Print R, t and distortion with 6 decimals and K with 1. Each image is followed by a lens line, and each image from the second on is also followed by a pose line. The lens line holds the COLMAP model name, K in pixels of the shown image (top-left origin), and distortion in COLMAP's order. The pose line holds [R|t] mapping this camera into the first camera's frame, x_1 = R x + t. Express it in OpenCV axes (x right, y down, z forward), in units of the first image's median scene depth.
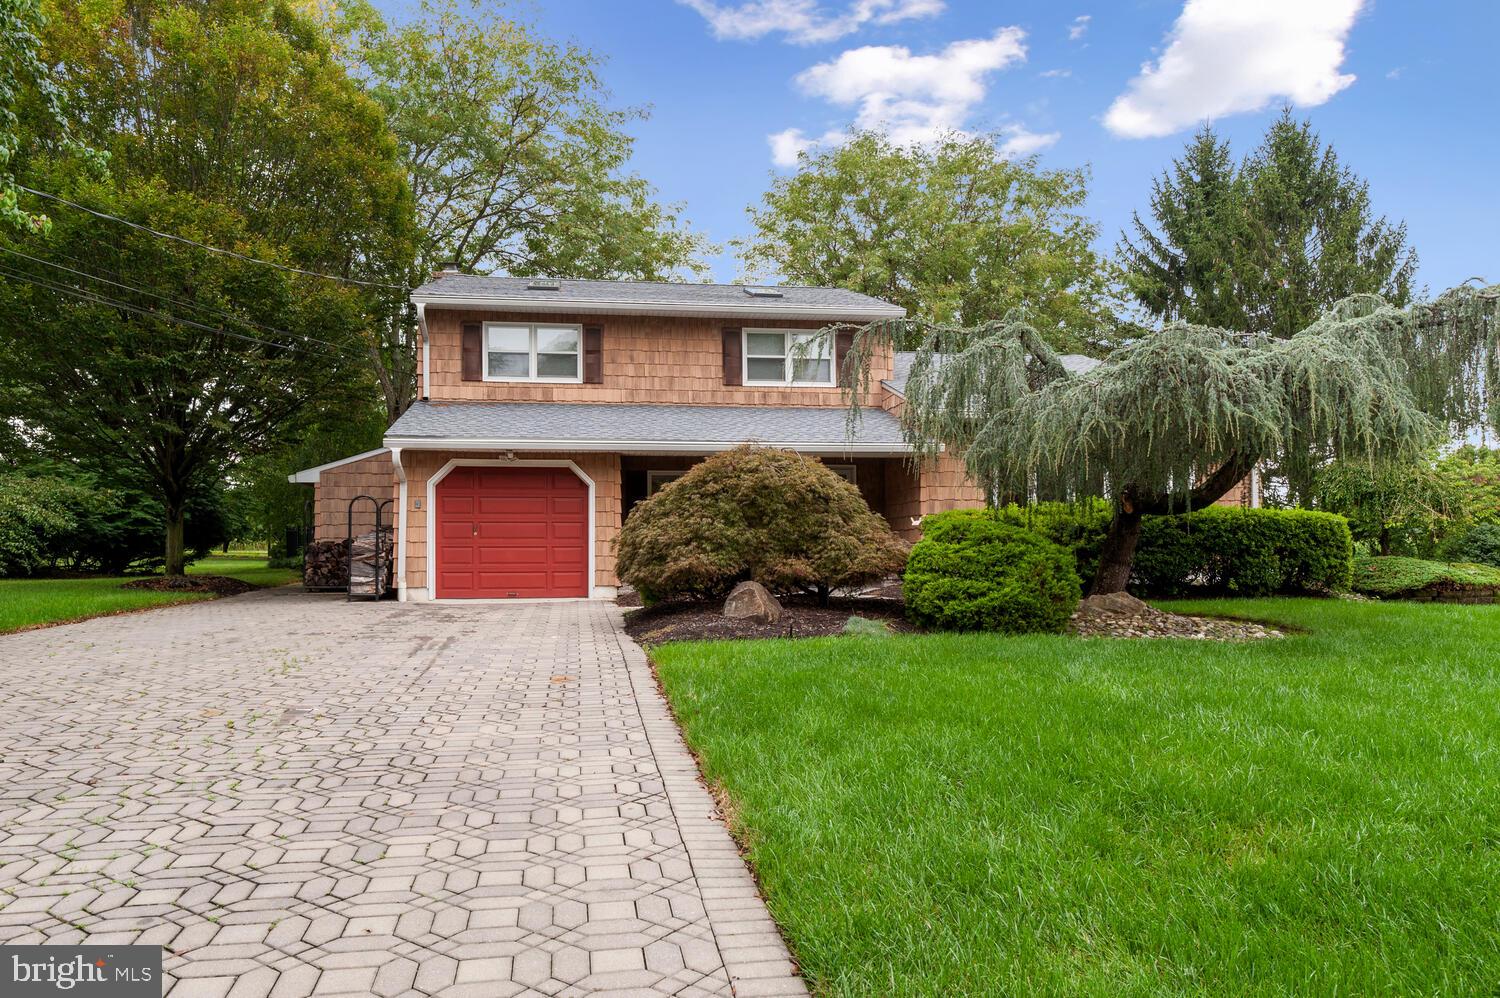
lens RADIAL K [[1047.8, 0, 745.9], [0, 1047.8, 537.1], [0, 0, 1]] dist [-0.004430, -0.001986]
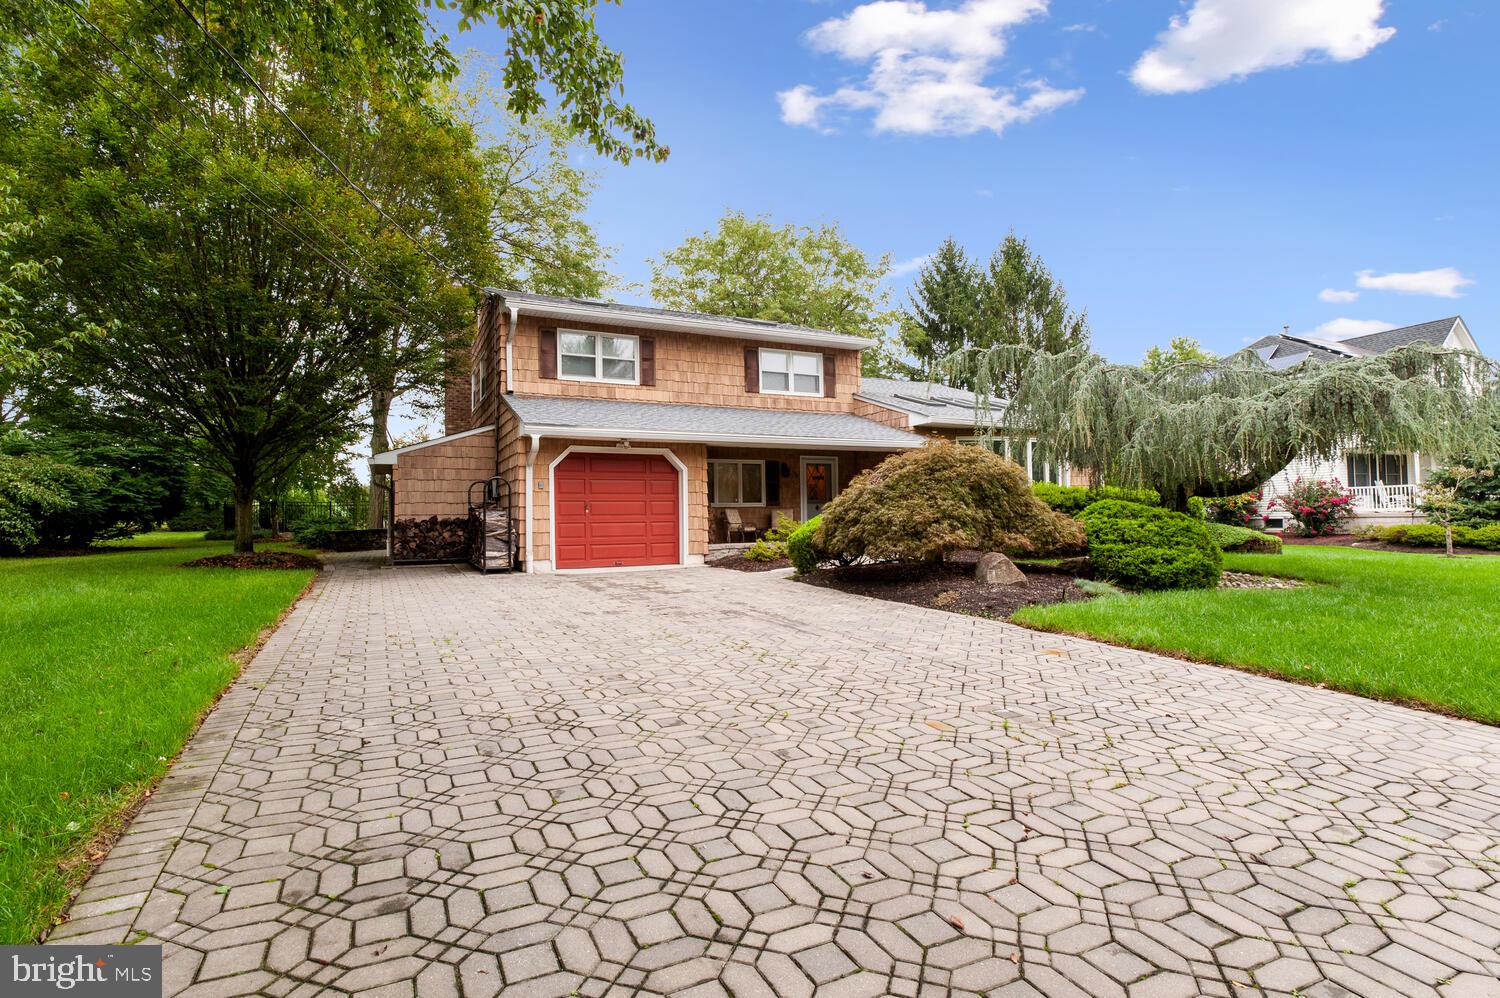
lens RADIAL K [[742.6, 0, 755.4], [0, 742.6, 494.9], [0, 0, 1]] dist [-0.000679, -0.000170]
pose [[0.952097, 0.001386, 0.305792, -0.290083], [0.003531, 0.999873, -0.015525, -0.006798], [-0.305774, 0.015861, 0.951972, 0.148681]]
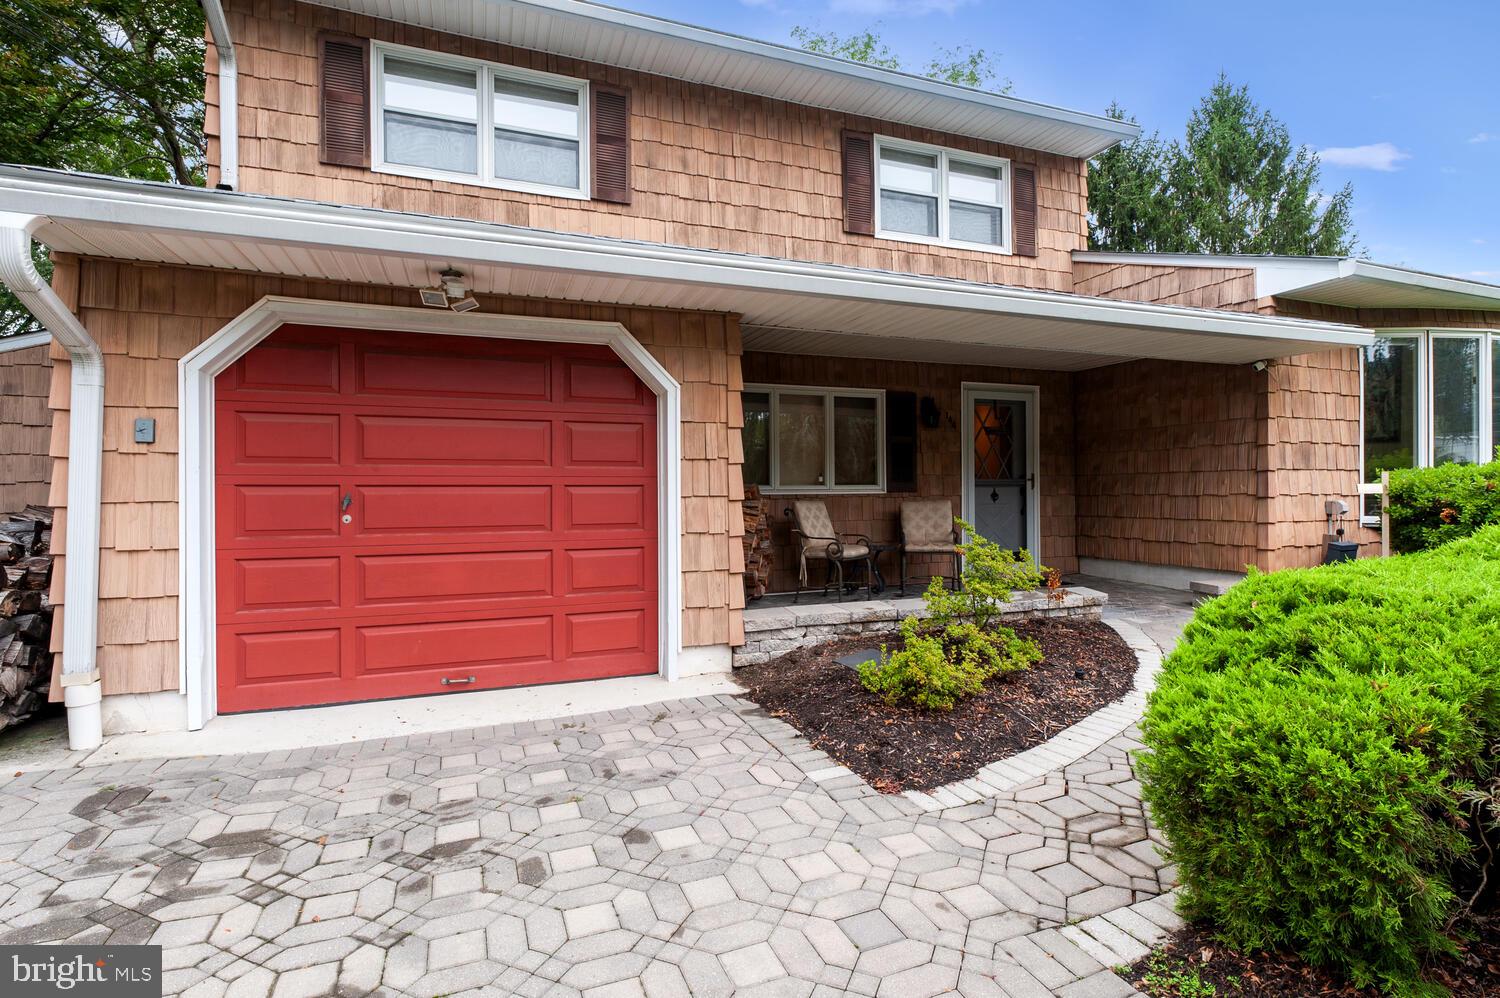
lens RADIAL K [[742.6, 0, 755.4], [0, 742.6, 494.9], [0, 0, 1]] dist [-0.000679, -0.000170]
pose [[0.976786, -0.001423, 0.214213, -0.155083], [-0.003620, 0.999726, 0.023147, -0.015276], [-0.214188, -0.023385, 0.976513, 0.635650]]
